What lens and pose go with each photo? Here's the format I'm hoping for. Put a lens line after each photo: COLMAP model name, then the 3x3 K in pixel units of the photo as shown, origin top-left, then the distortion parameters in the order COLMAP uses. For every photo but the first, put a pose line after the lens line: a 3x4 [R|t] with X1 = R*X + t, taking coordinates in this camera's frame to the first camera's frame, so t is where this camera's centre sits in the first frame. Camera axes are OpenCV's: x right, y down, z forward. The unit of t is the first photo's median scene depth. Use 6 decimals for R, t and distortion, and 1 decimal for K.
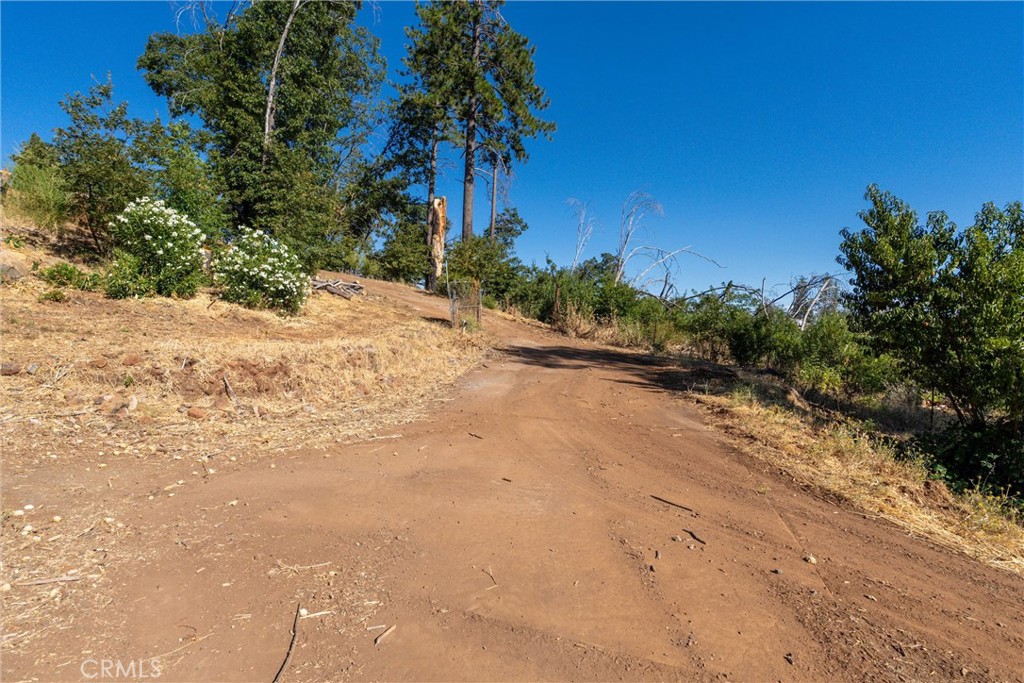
lens RADIAL K [[499.4, 0, 512.0], [0, 499.4, 341.5], [0, 0, 1]] dist [-0.001700, 0.000062]
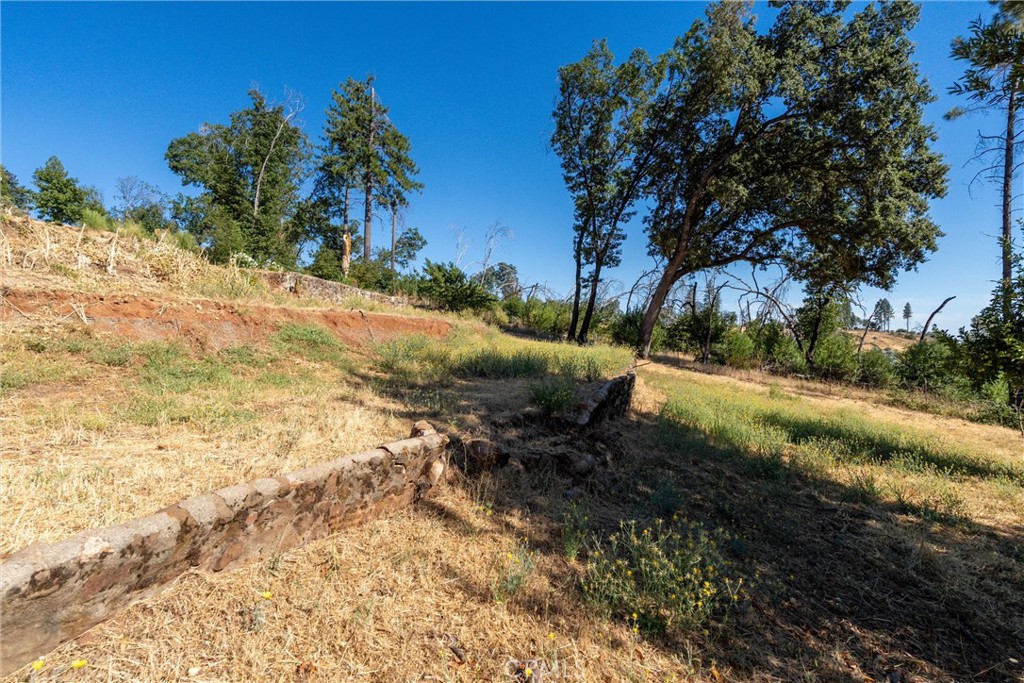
lens RADIAL K [[536.0, 0, 511.8], [0, 536.0, 338.3], [0, 0, 1]] dist [-0.001686, -0.000474]
pose [[0.993041, -0.014307, 0.116896, 0.158416], [0.017705, 0.999449, -0.028085, 0.105385], [-0.116429, 0.029959, 0.992747, -0.705812]]
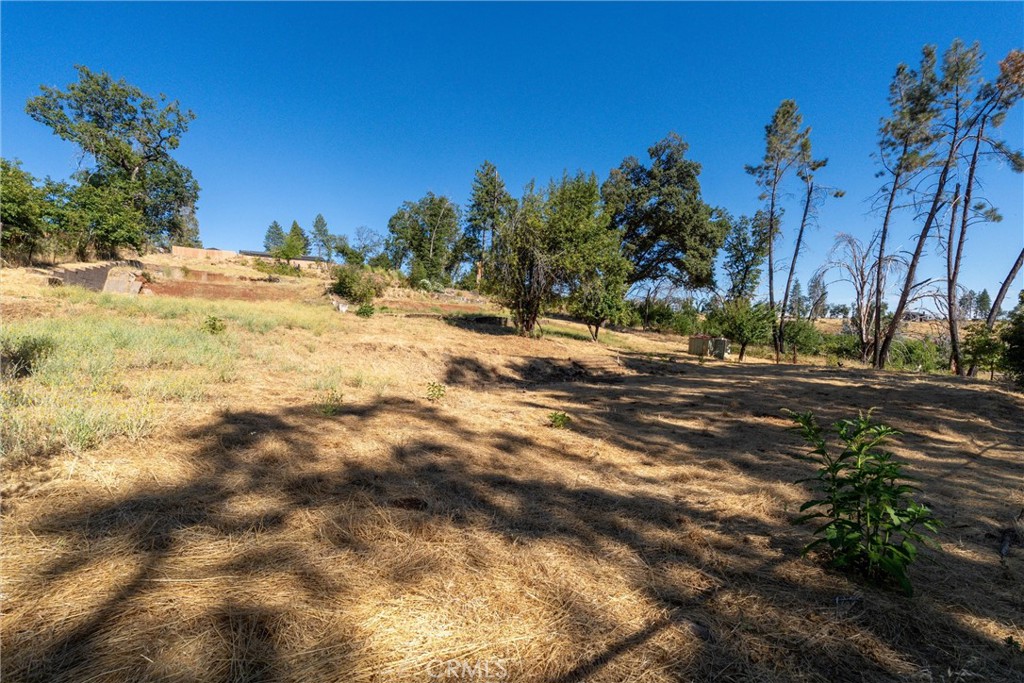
lens RADIAL K [[487.0, 0, 513.8], [0, 487.0, 332.8], [0, 0, 1]] dist [0.014014, 0.000820]
pose [[0.985924, -0.010684, -0.166850, 0.436700], [0.005622, 0.999510, -0.030783, 0.181018], [0.167097, 0.029412, 0.985502, -1.468259]]
